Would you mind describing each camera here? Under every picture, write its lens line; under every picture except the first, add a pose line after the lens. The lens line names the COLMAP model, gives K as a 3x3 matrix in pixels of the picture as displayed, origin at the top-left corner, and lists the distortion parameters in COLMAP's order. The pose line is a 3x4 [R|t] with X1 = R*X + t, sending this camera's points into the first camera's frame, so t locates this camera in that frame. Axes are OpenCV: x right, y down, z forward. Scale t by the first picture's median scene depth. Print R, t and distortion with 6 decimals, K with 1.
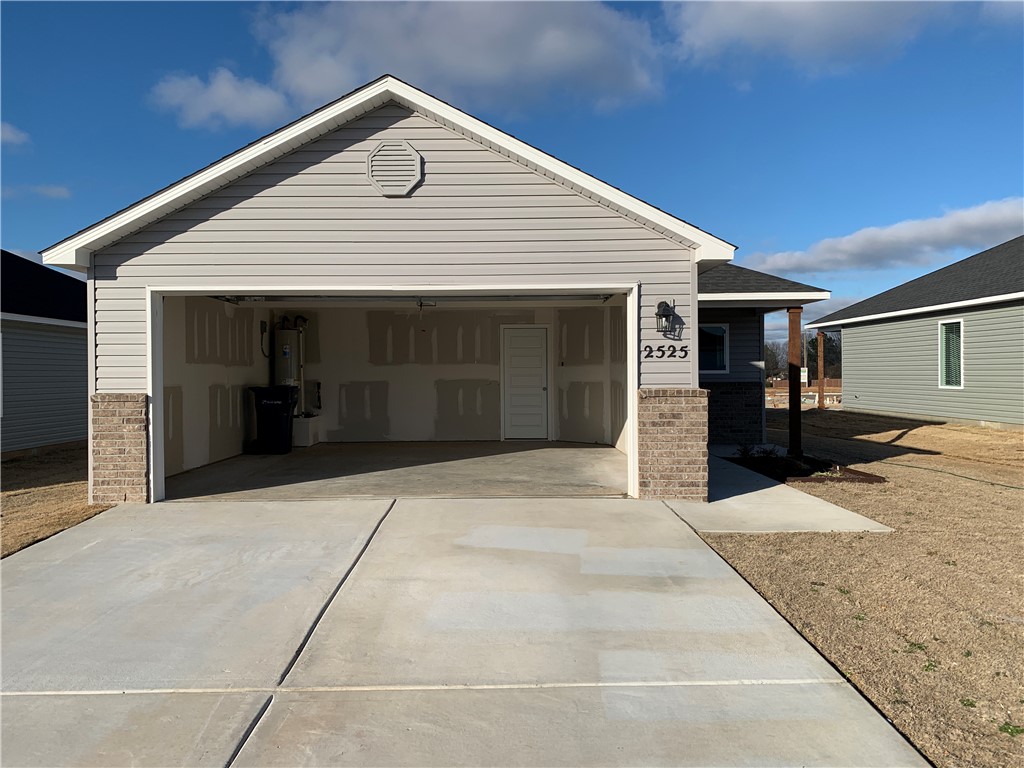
lens RADIAL K [[785.2, 0, 509.3], [0, 785.2, 383.4], [0, 0, 1]] dist [0.027075, -0.015609]
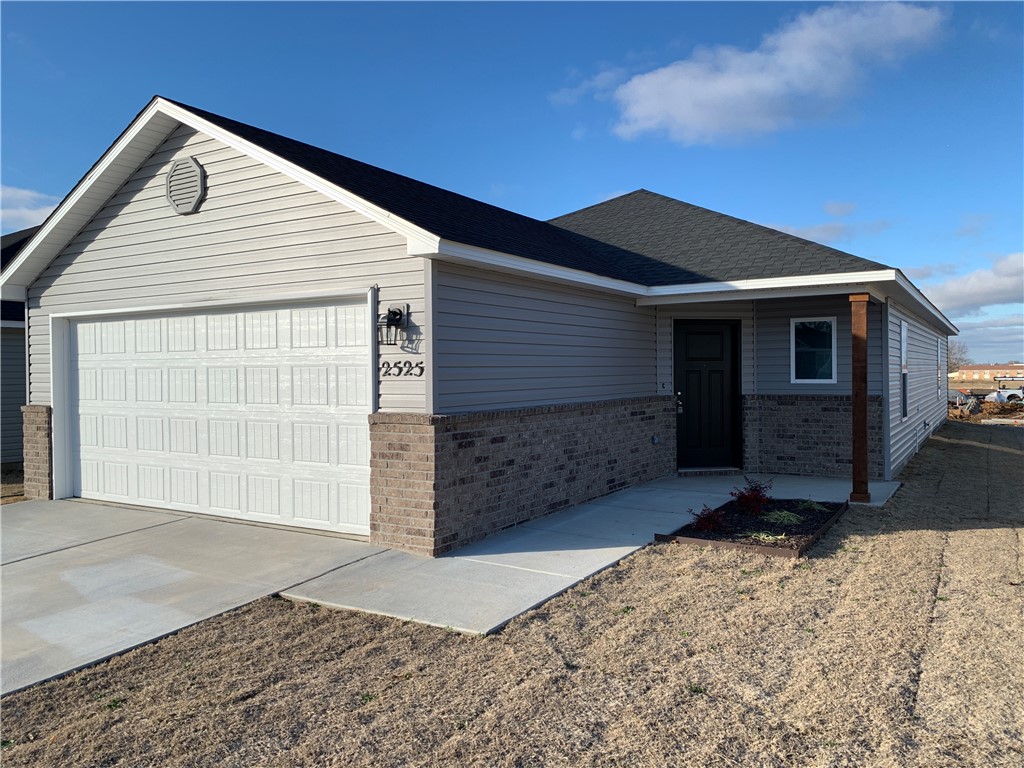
lens RADIAL K [[785.2, 0, 512.2], [0, 785.2, 381.9], [0, 0, 1]] dist [0.027075, -0.015609]
pose [[0.852488, 0.006435, -0.522707, 0.728197], [-0.003564, 0.999973, 0.006498, -0.032070], [0.522734, -0.003677, 0.852488, 0.357745]]
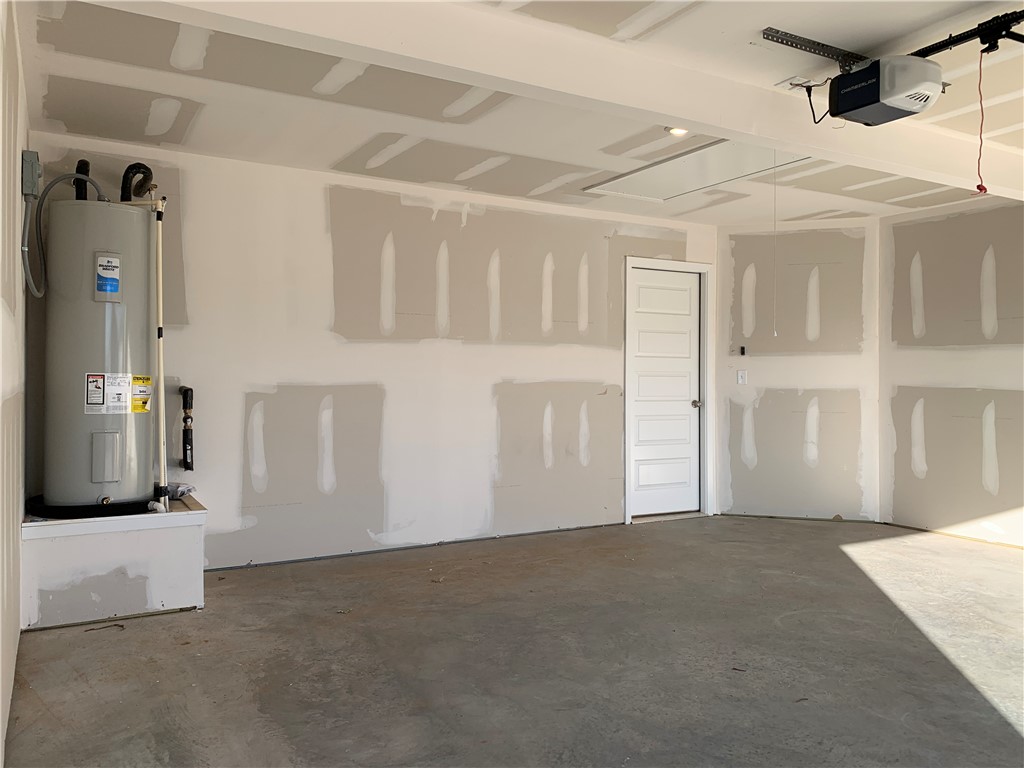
lens RADIAL K [[785.2, 0, 505.9], [0, 785.2, 380.2], [0, 0, 1]] dist [0.027075, -0.015609]
pose [[0.872803, 0.009522, 0.487980, -0.287171], [-0.004782, 0.999929, -0.010959, -0.001123], [-0.488050, 0.007232, 0.872786, 0.660636]]
